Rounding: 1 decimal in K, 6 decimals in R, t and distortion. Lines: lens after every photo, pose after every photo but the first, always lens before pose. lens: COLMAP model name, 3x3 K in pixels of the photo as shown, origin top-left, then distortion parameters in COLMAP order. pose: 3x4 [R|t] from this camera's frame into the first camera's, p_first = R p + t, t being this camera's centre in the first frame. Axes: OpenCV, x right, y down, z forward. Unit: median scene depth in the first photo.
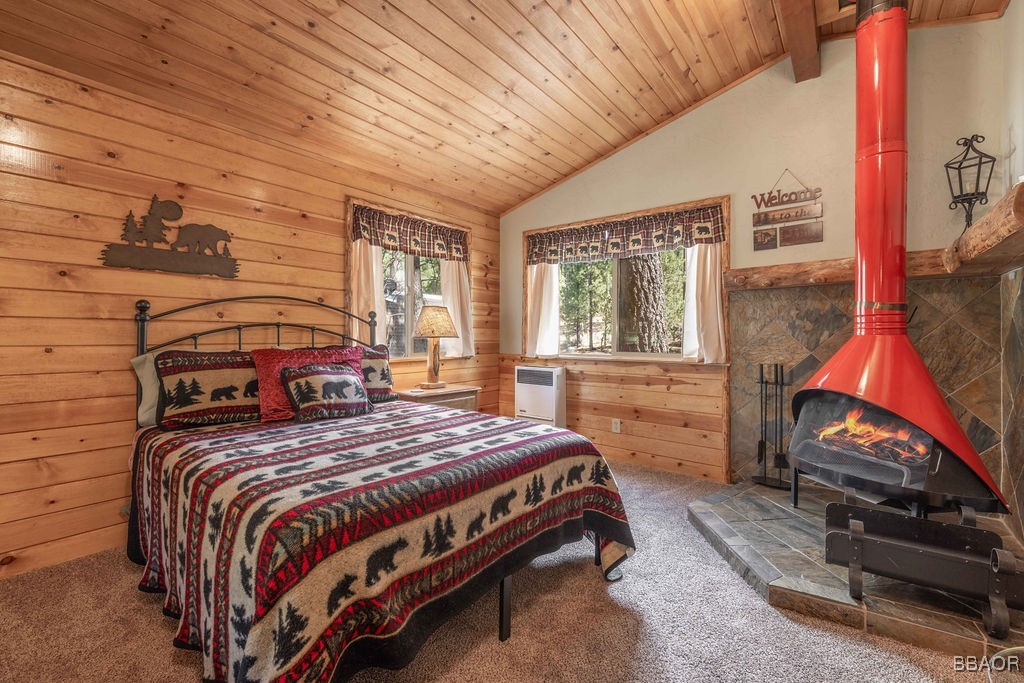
lens RADIAL K [[437.3, 0, 510.6], [0, 437.3, 335.1], [0, 0, 1]] dist [0.000479, 0.000129]
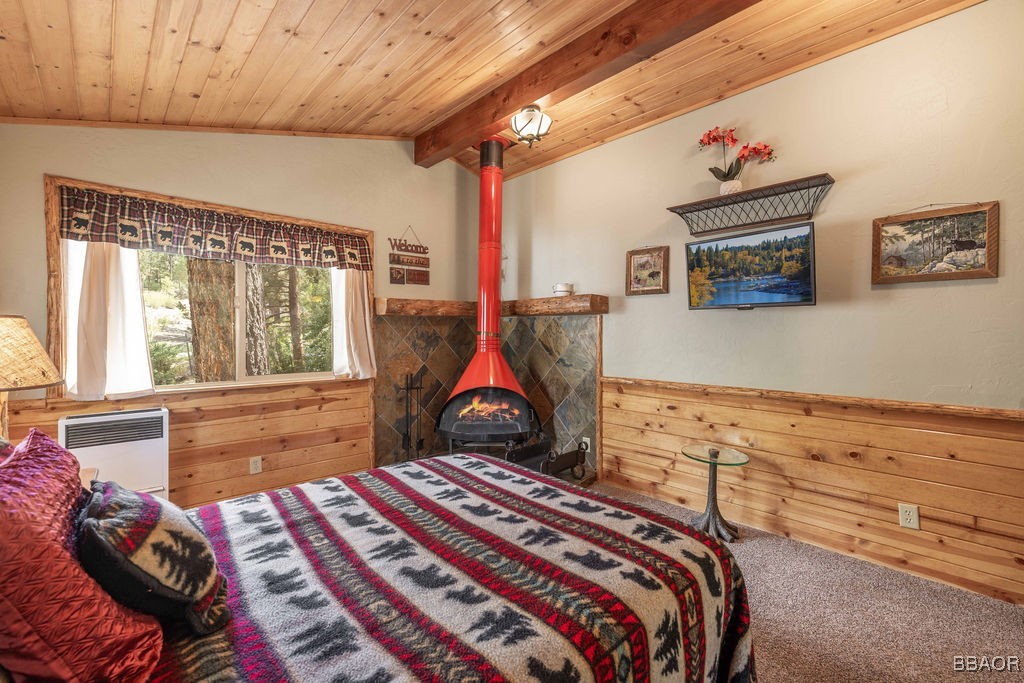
lens RADIAL K [[434.7, 0, 514.1], [0, 434.7, 338.9], [0, 0, 1]] dist [0.001753, 0.000141]
pose [[0.132507, -0.017120, 0.991034, -0.578730], [-0.000643, 0.999849, 0.017359, -0.053694], [-0.991182, -0.002937, 0.132476, 0.459302]]
